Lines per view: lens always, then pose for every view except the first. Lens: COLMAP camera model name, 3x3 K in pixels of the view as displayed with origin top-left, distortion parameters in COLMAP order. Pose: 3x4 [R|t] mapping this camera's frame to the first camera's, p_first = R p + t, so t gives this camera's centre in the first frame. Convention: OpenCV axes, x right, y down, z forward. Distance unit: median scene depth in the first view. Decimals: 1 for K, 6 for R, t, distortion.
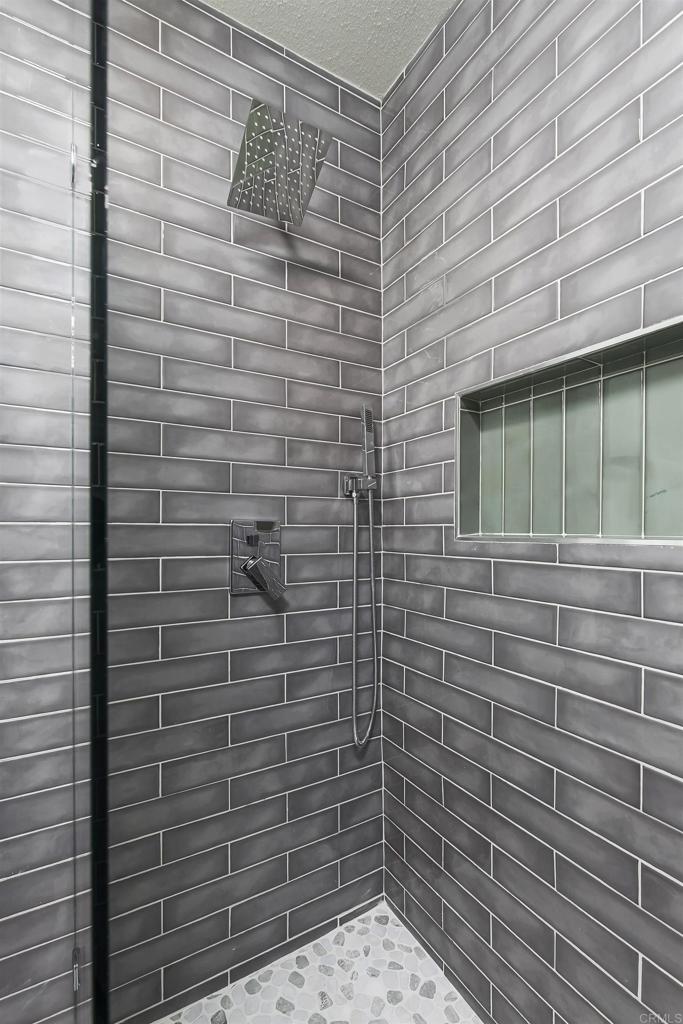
lens RADIAL K [[465.4, 0, 341.7], [0, 465.4, 527.6], [0, 0, 1]] dist [-0.000374, -0.000241]
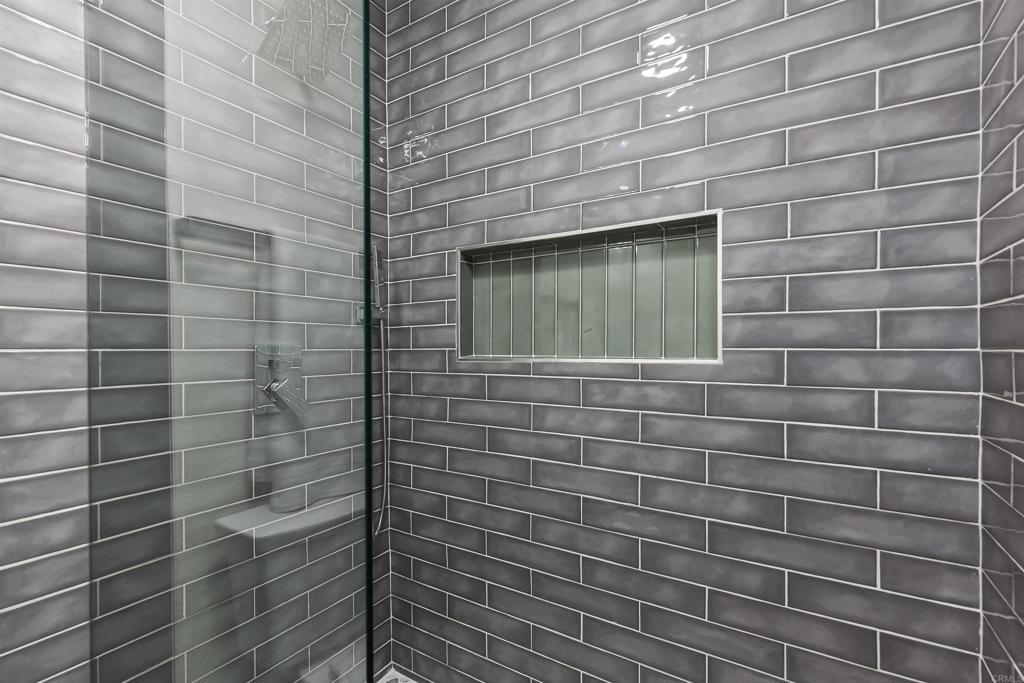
lens RADIAL K [[462.8, 0, 516.5], [0, 462.8, 347.6], [0, 0, 1]] dist [0.003382, 0.000015]
pose [[0.884966, -0.003591, 0.465642, -0.212315], [0.002614, 0.999993, 0.002744, -0.013084], [-0.465648, -0.001211, 0.884969, -0.226171]]
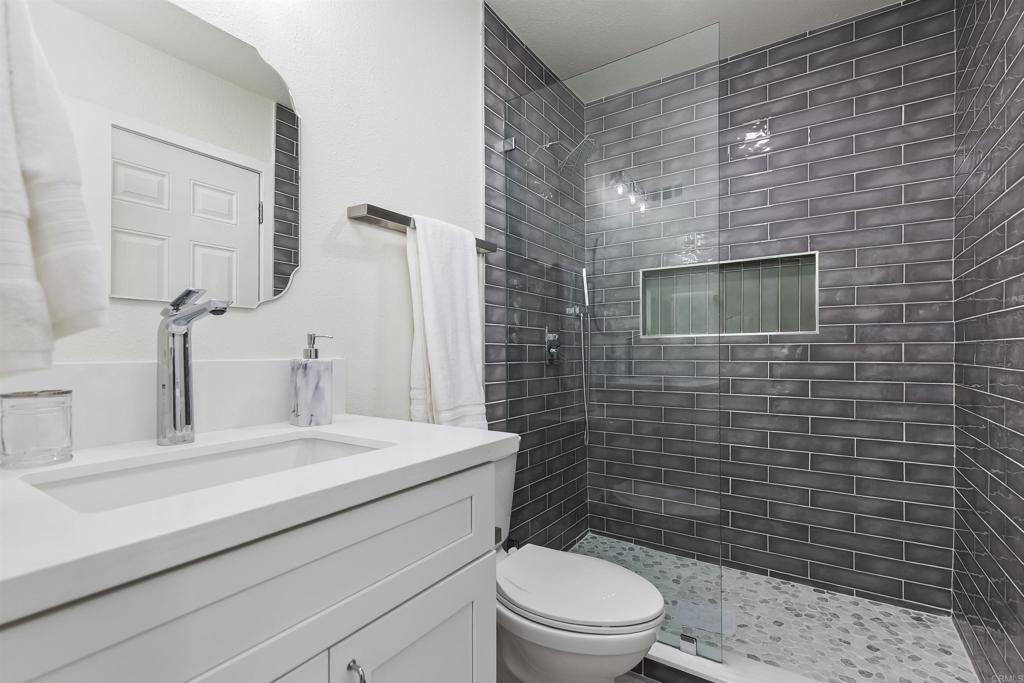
lens RADIAL K [[465.4, 0, 508.3], [0, 465.4, 351.3], [0, 0, 1]] dist [-0.000374, -0.000241]
pose [[0.905528, -0.002767, 0.424277, -1.227754], [0.003257, 0.999995, -0.000428, 0.088937], [-0.424274, 0.001770, 0.905532, -0.692538]]
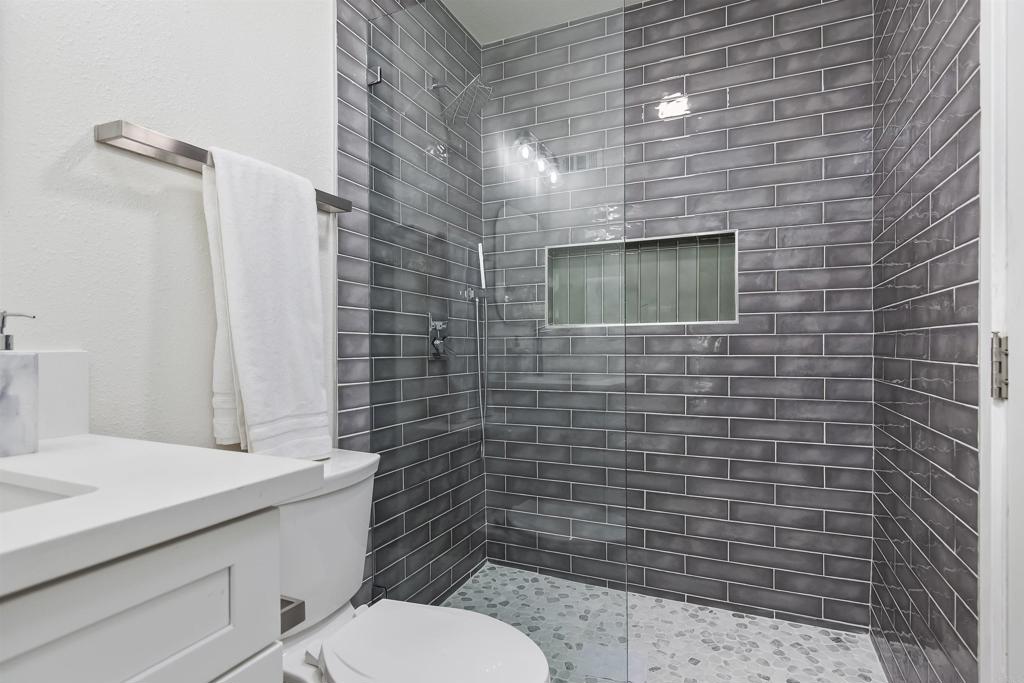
lens RADIAL K [[518.3, 0, 511.0], [0, 518.3, 346.9], [0, 0, 1]] dist [-0.007999, -0.000445]
pose [[0.821018, -0.003323, 0.570893, -1.019971], [0.003421, 0.999994, 0.000901, 0.099590], [-0.570892, 0.001213, 0.821024, -0.577848]]
